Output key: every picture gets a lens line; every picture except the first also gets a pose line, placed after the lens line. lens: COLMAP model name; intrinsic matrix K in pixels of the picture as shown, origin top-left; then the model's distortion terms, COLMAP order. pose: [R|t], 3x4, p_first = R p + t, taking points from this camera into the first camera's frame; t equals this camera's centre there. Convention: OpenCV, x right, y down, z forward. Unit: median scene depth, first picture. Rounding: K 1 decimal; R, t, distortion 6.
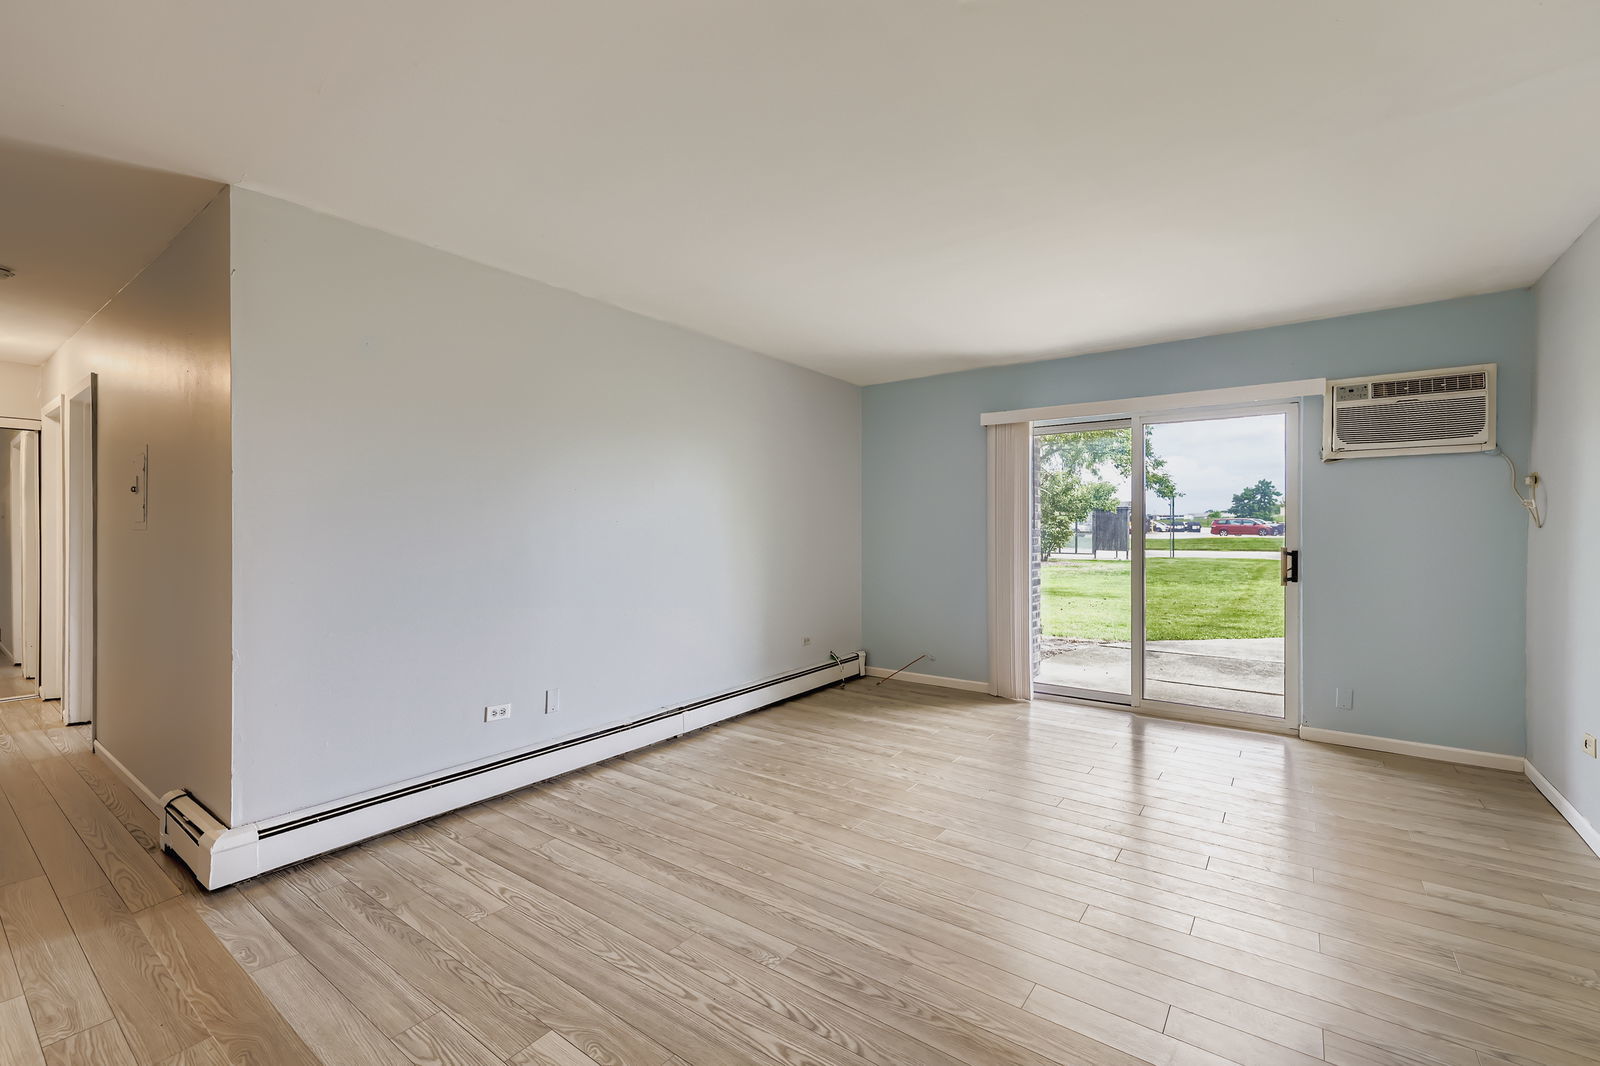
lens RADIAL K [[685.6, 0, 787.9], [0, 685.6, 532.4], [0, 0, 1]] dist [0.003514, 0.000043]
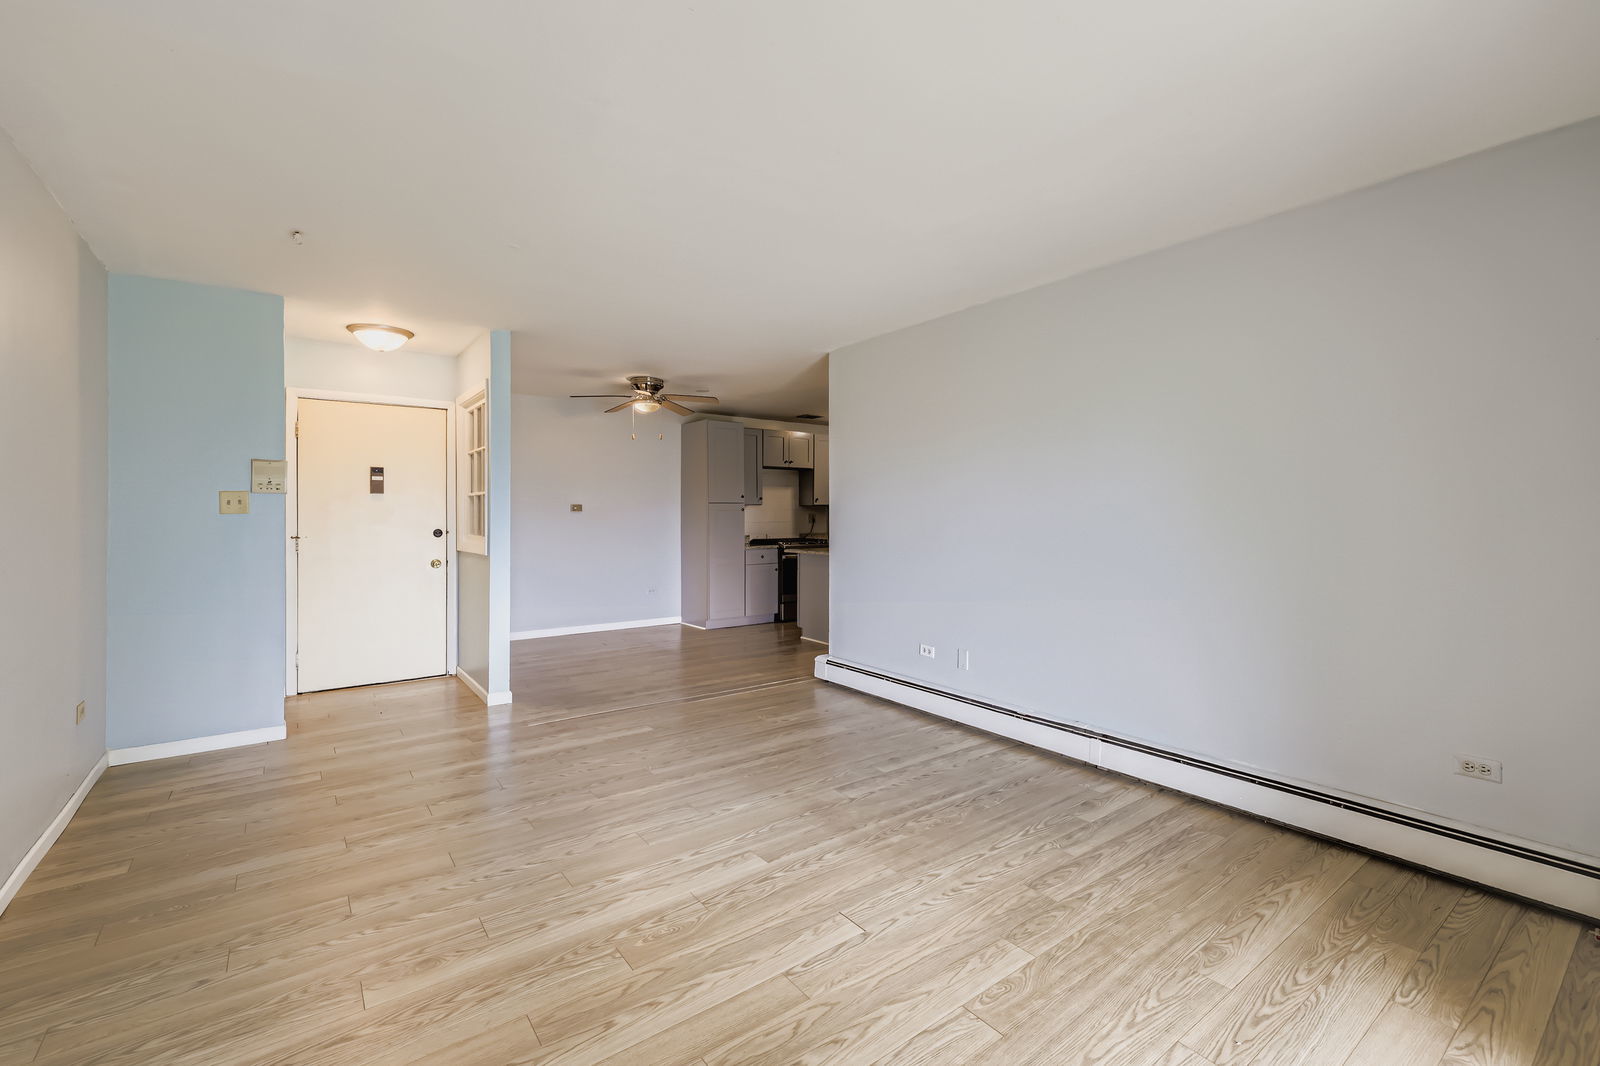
lens RADIAL K [[685.6, 0, 809.3], [0, 685.6, 525.3], [0, 0, 1]] dist [0.003514, 0.000043]
pose [[-0.274782, 0.019508, -0.961309, 0.852869], [-0.006806, 0.999730, 0.022233, -0.011303], [0.961482, 0.012652, -0.274575, 1.049503]]
